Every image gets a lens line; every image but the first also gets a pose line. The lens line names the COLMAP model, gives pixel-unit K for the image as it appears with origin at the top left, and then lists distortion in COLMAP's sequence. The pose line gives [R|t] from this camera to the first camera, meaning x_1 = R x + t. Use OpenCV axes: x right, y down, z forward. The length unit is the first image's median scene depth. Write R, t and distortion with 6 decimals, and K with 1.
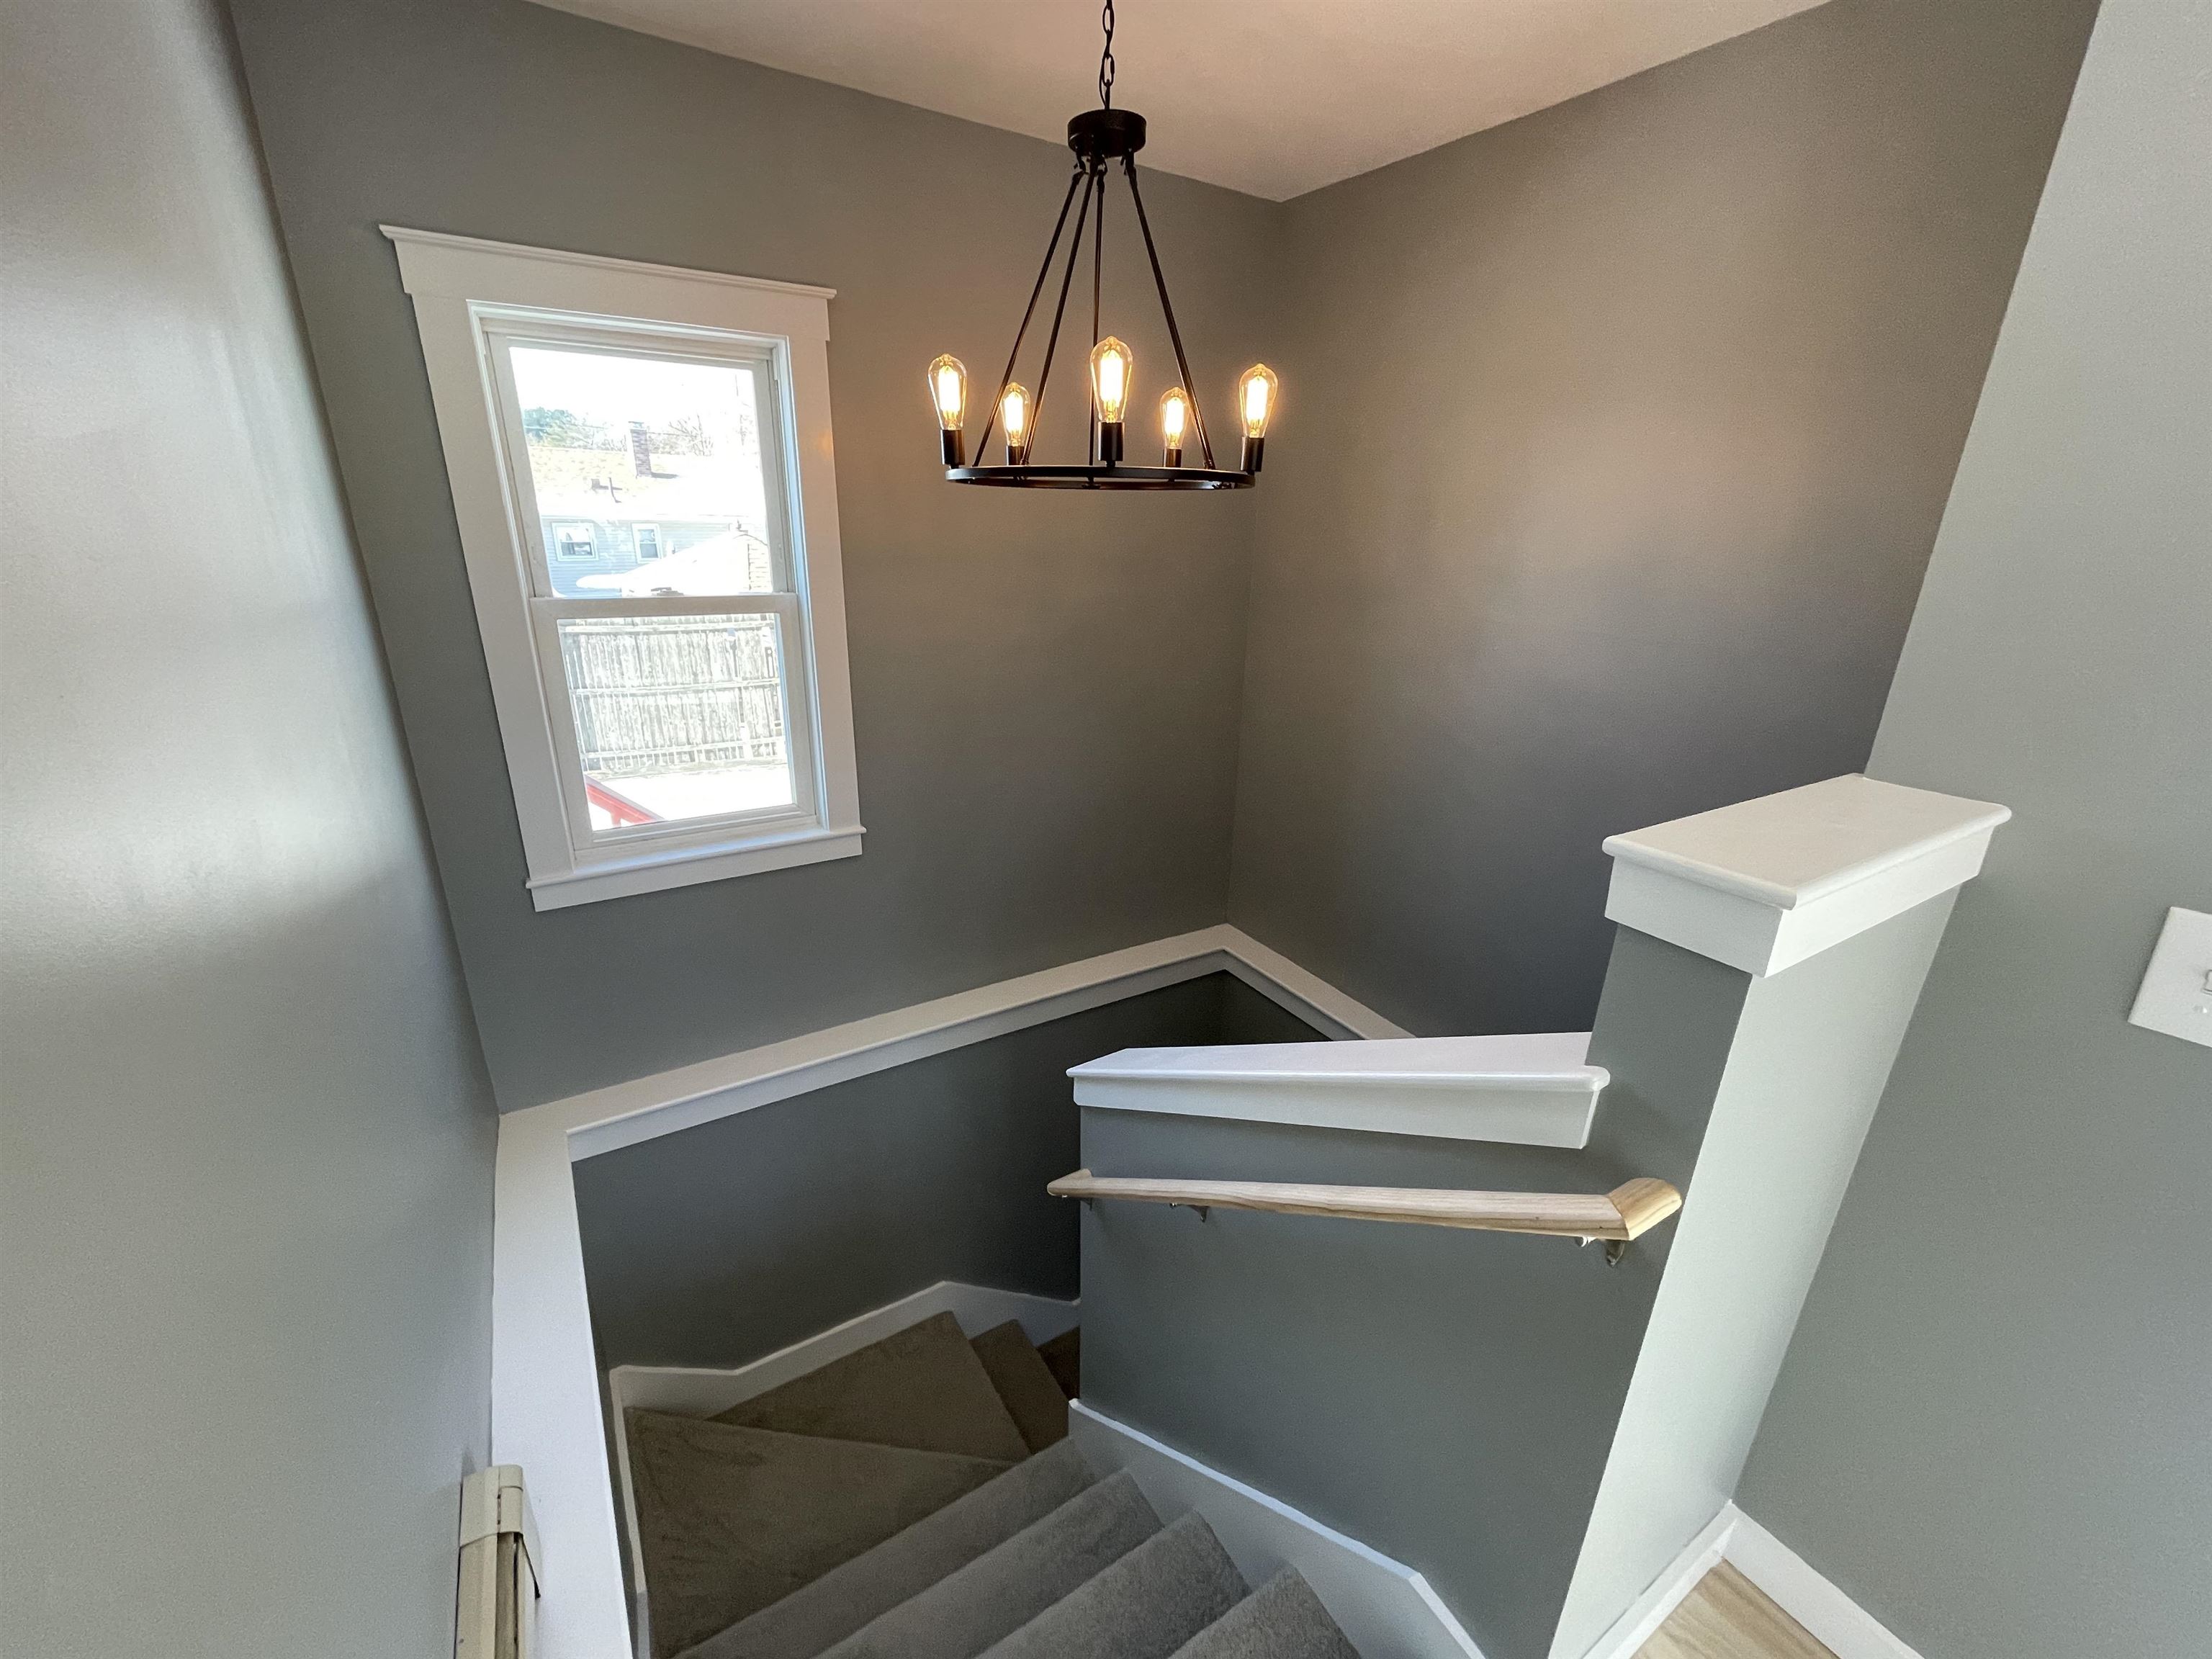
lens RADIAL K [[890.7, 0, 1111.1], [0, 890.7, 830.8], [0, 0, 1]] dist [-0.003709, 0.000242]
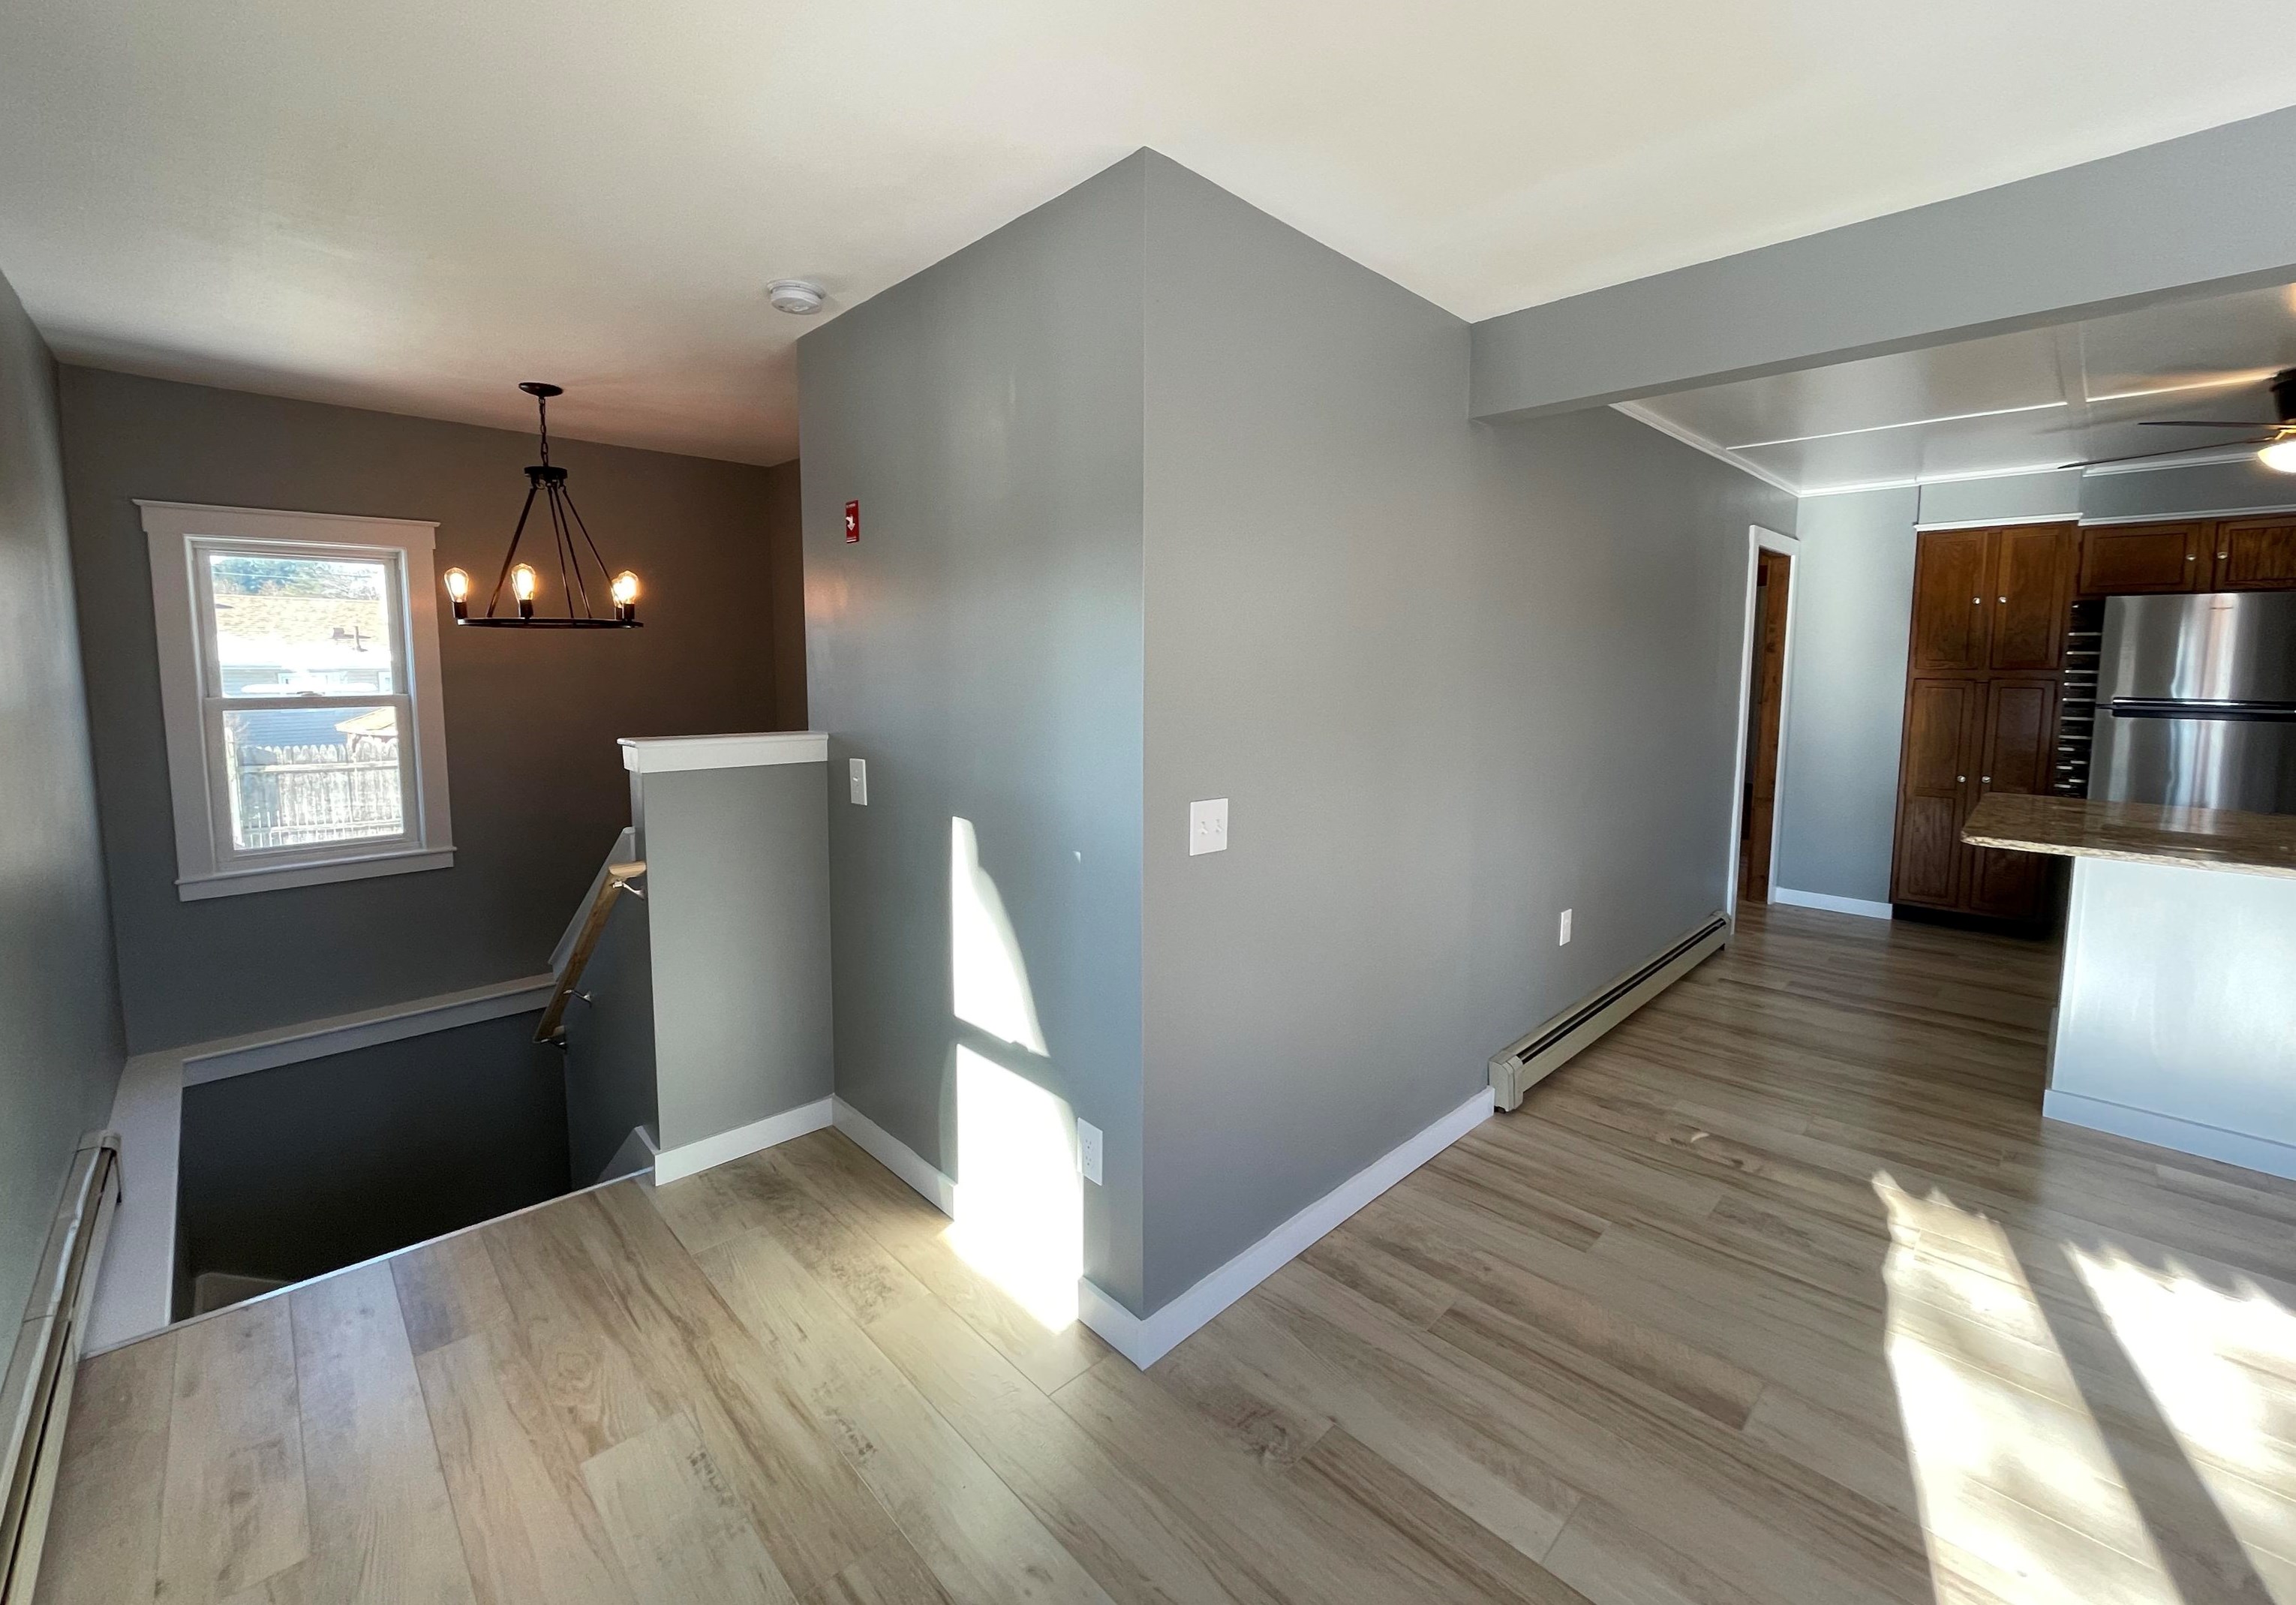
lens RADIAL K [[925.6, 0, 1145.4], [0, 925.6, 740.8], [0, 0, 1]] dist [0.000550, -0.001213]
pose [[0.977495, -0.042611, 0.206612, 0.560355], [0.091303, 0.968362, -0.232249, 0.302529], [-0.190179, 0.245886, 0.950459, -0.758762]]
